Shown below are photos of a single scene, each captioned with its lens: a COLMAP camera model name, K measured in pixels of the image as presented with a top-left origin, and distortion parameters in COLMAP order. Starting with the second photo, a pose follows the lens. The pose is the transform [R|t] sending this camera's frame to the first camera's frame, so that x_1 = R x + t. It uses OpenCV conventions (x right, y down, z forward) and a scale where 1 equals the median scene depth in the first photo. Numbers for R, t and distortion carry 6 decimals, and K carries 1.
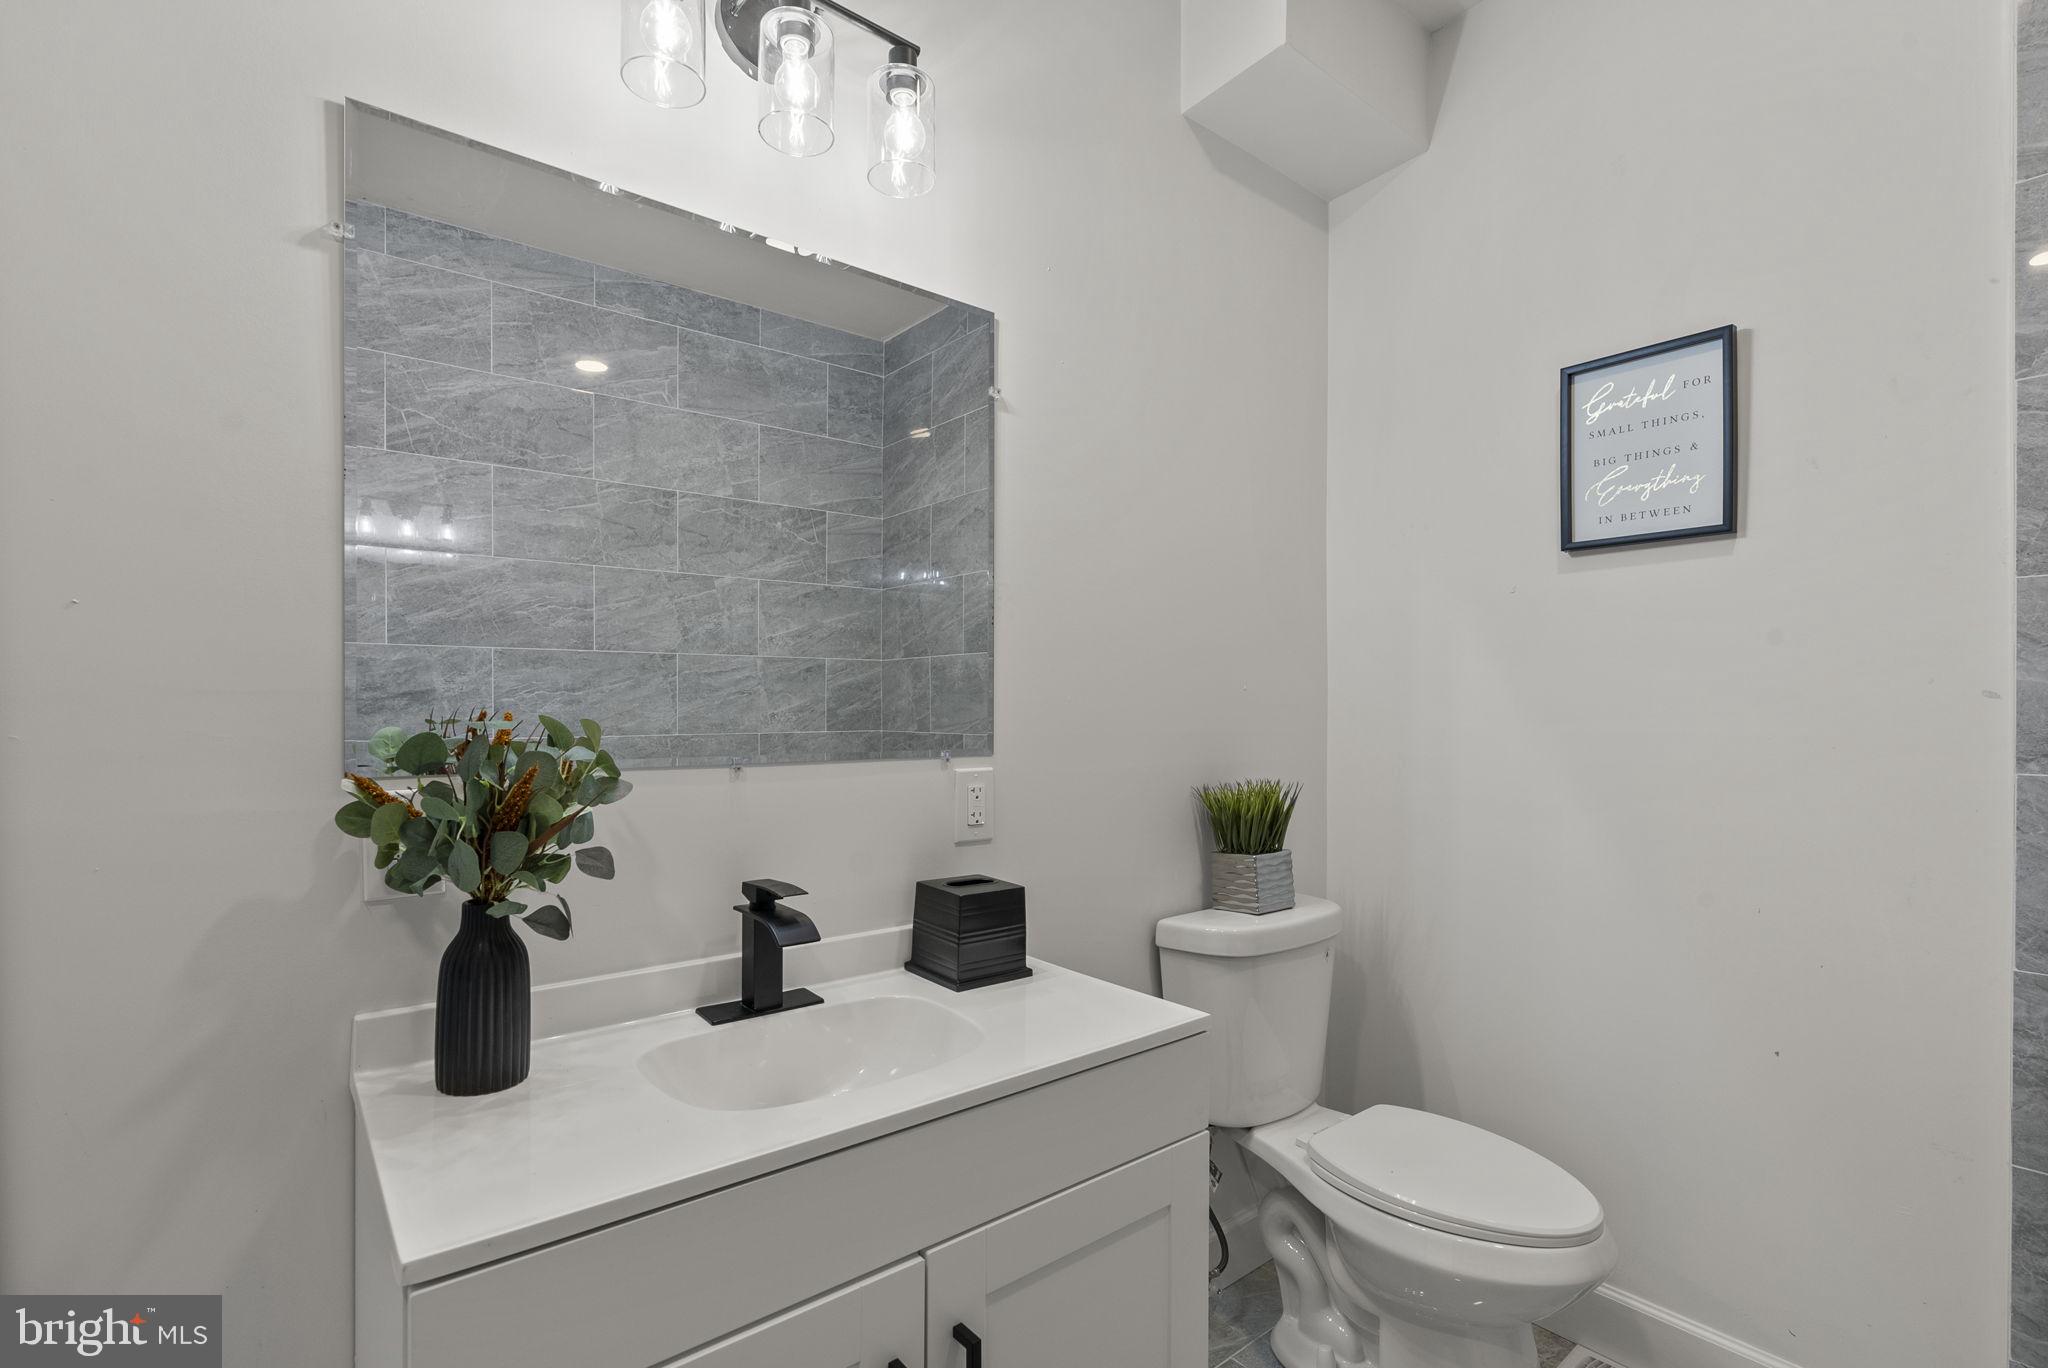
lens RADIAL K [[938.9, 0, 1037.8], [0, 938.9, 712.4], [0, 0, 1]] dist [-0.010429, 0.003845]
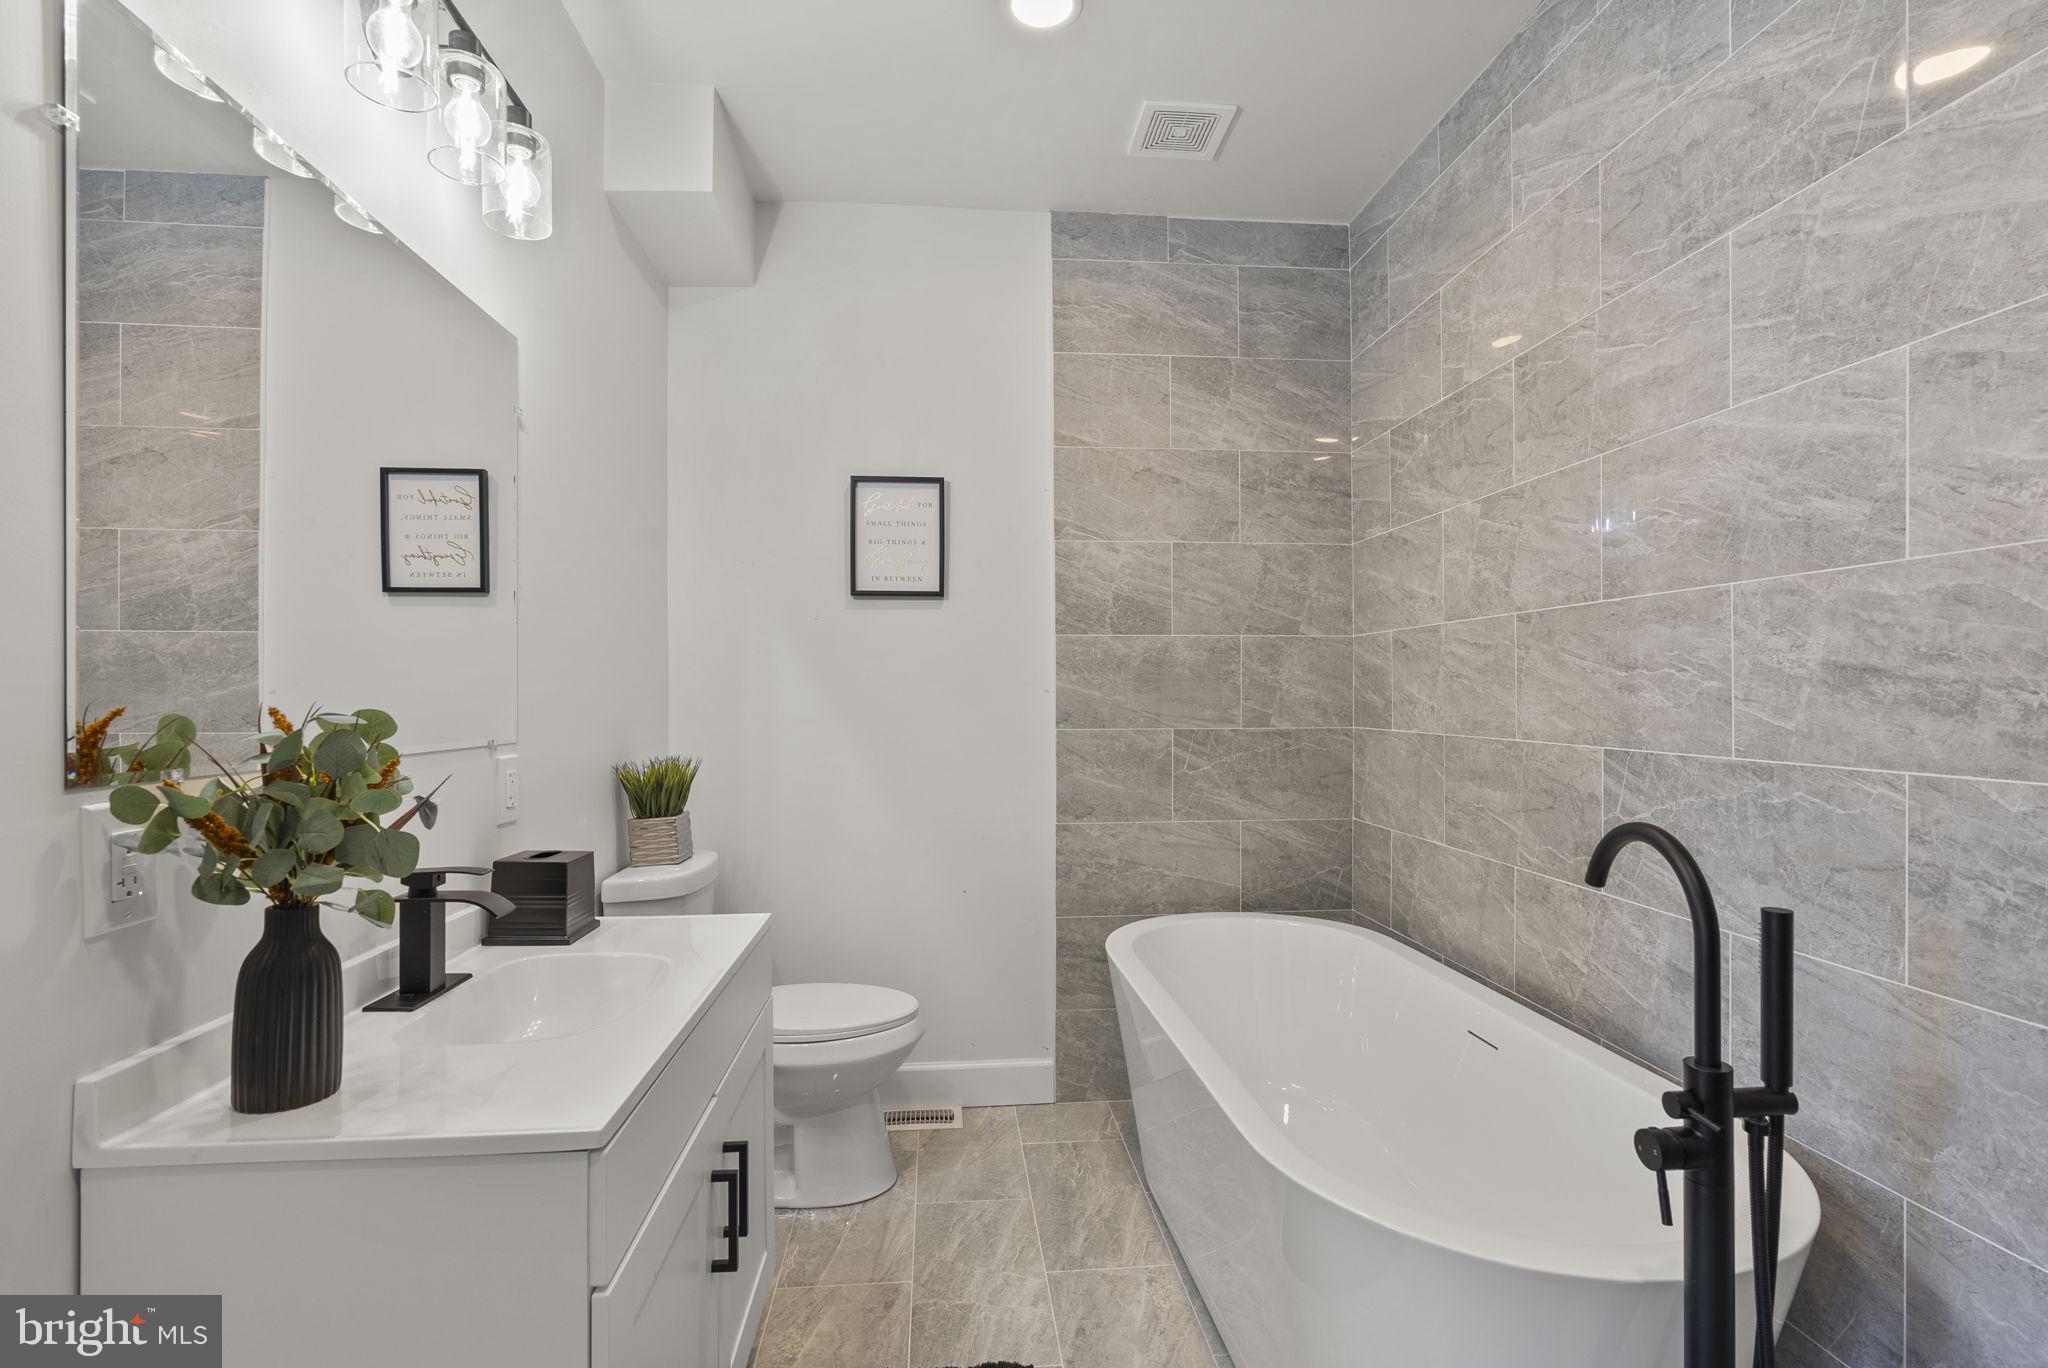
lens RADIAL K [[938.9, 0, 1009.1], [0, 938.9, 698.2], [0, 0, 1]] dist [-0.010429, 0.003845]
pose [[0.570091, -0.003634, 0.821573, -0.559312], [0.006953, 0.999976, -0.000402, -0.002426], [-0.821552, 0.005942, 0.570103, -0.082834]]
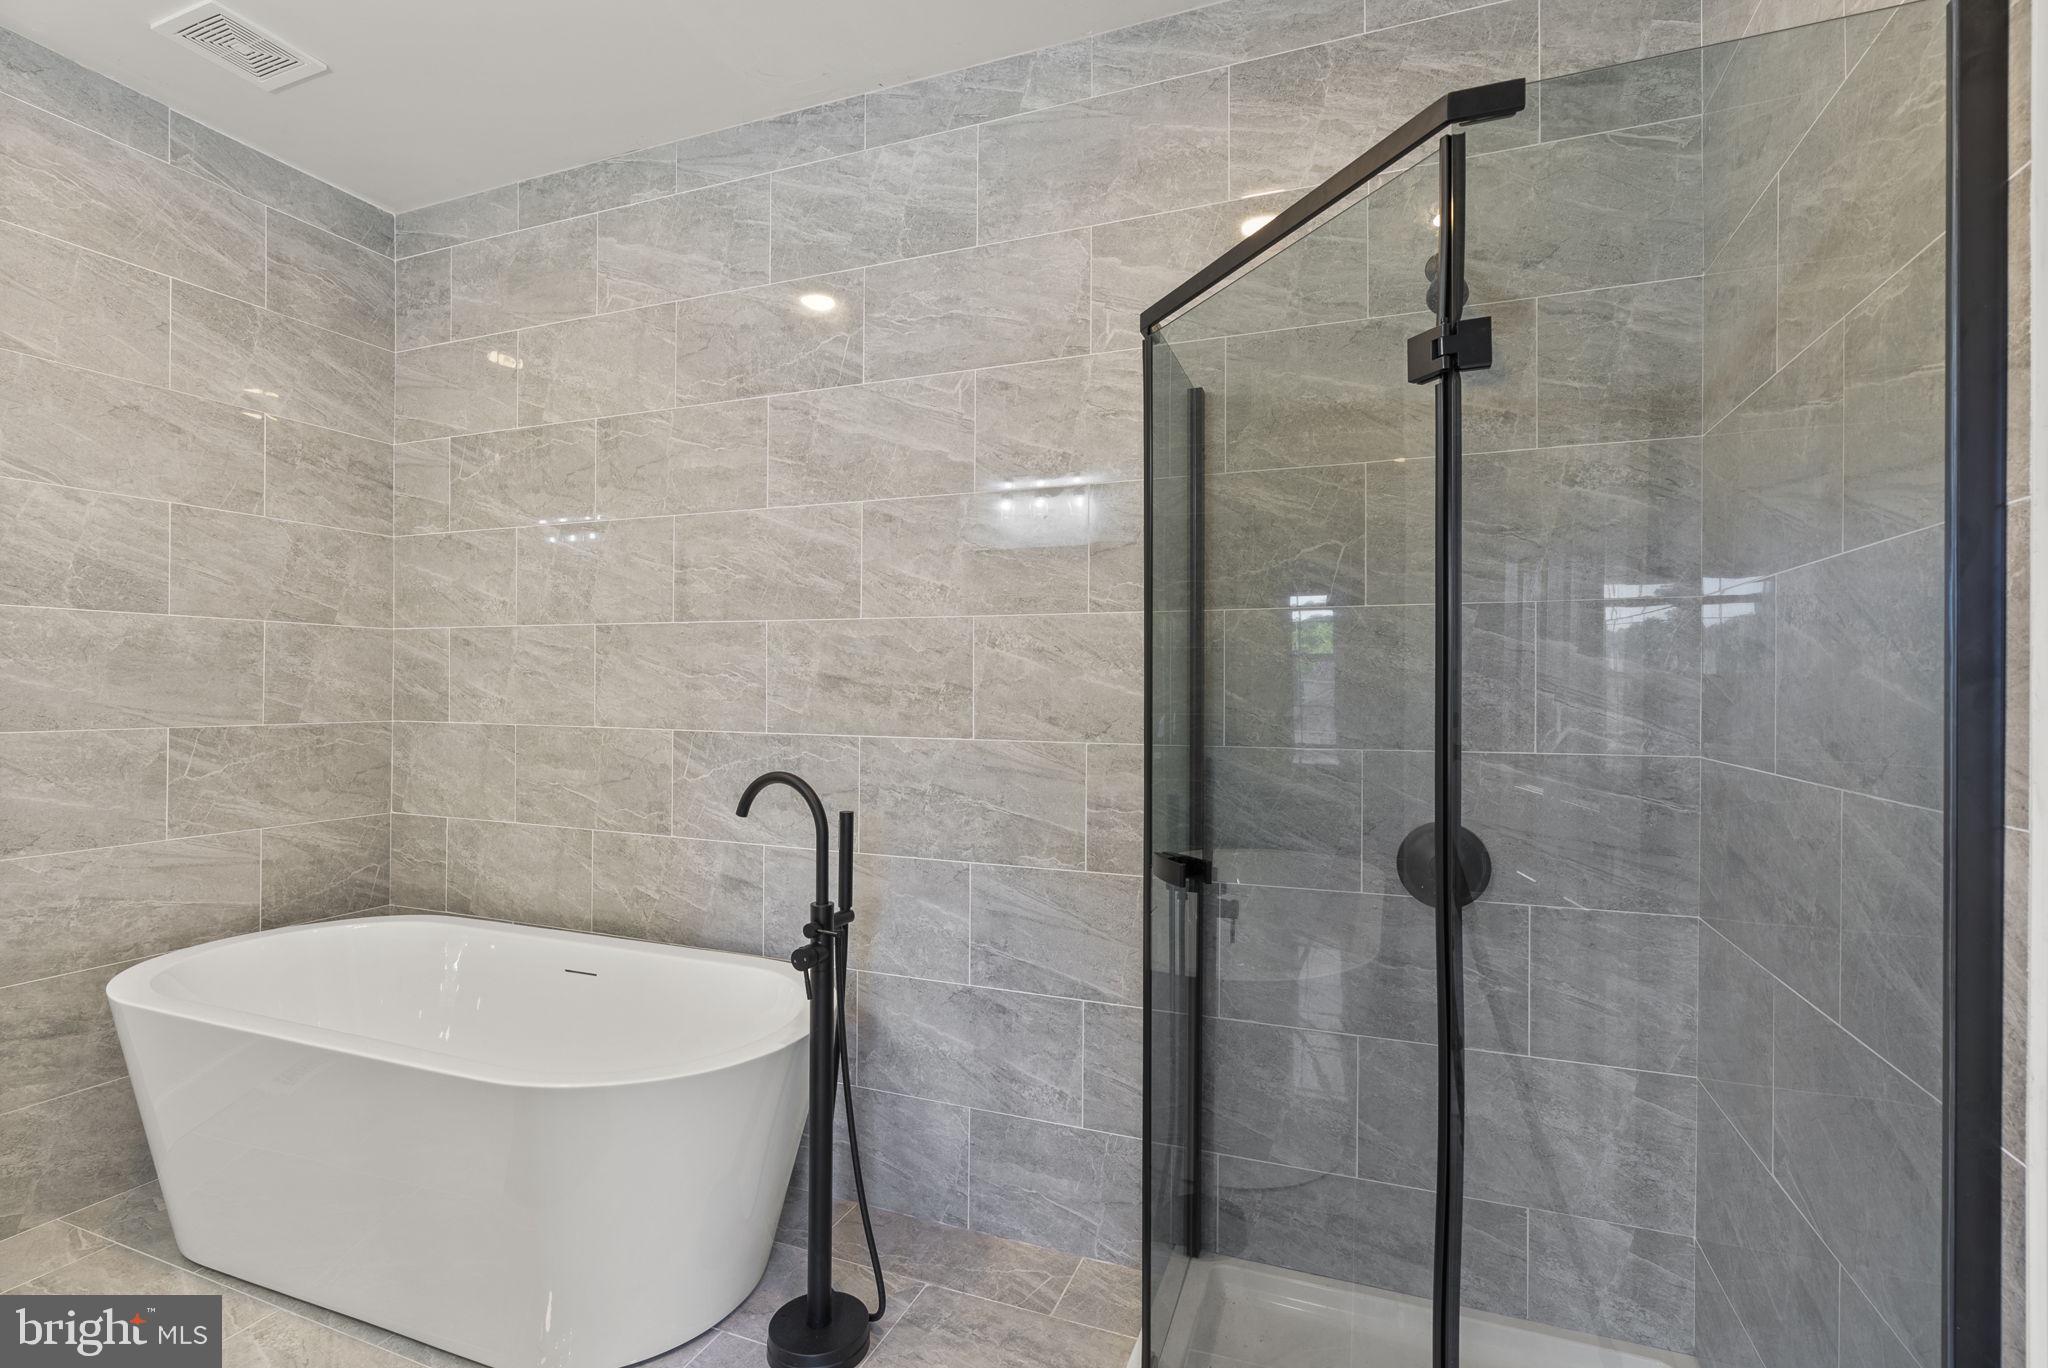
lens RADIAL K [[938.9, 0, 1033.3], [0, 938.9, 686.9], [0, 0, 1]] dist [-0.010429, 0.003845]
pose [[-0.488197, -0.000904, 0.872733, -0.842007], [-0.002074, 0.999998, -0.000124, -0.009634], [-0.872731, -0.001871, -0.488198, 0.189354]]
